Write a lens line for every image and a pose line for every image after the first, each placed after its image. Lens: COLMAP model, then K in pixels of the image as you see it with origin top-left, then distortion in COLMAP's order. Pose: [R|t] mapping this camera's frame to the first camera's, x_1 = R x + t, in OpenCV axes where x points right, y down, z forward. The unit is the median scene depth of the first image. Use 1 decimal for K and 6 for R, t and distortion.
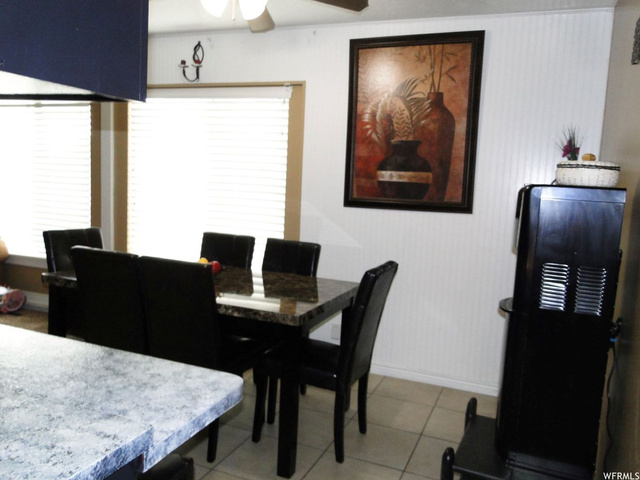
lens RADIAL K [[528.2, 0, 320.2], [0, 528.2, 240.0], [0, 0, 1]] dist [0.008526, -0.015074]
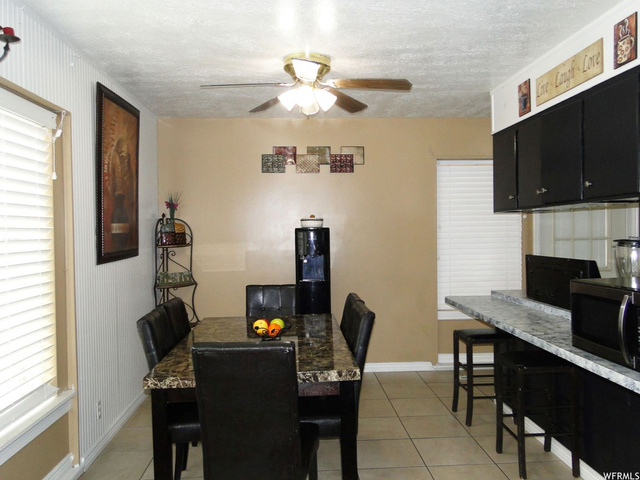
lens RADIAL K [[528.2, 0, 319.7], [0, 528.2, 241.0], [0, 0, 1]] dist [0.008526, -0.015074]
pose [[-0.418473, -0.075551, 0.905081, -0.943263], [0.089747, 0.988217, 0.123986, -0.187507], [-0.903784, 0.133113, -0.406762, 1.062079]]
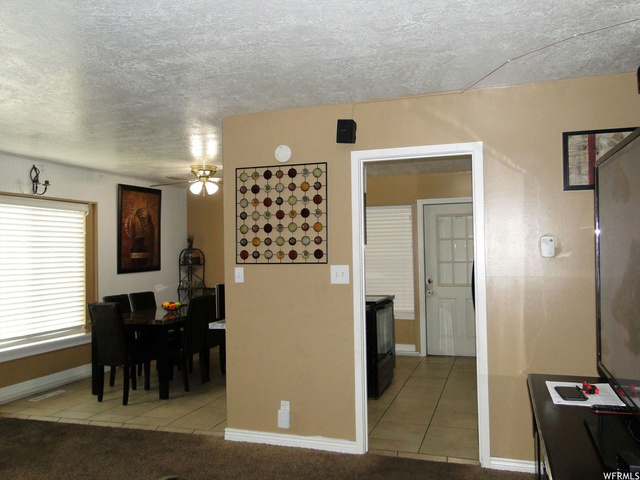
lens RADIAL K [[528.2, 0, 320.6], [0, 528.2, 237.7], [0, 0, 1]] dist [0.008526, -0.015074]
pose [[-0.052598, -0.028074, 0.998221, -1.834271], [0.124116, 0.991670, 0.034429, -0.168313], [-0.990873, 0.125706, -0.048675, 0.413948]]
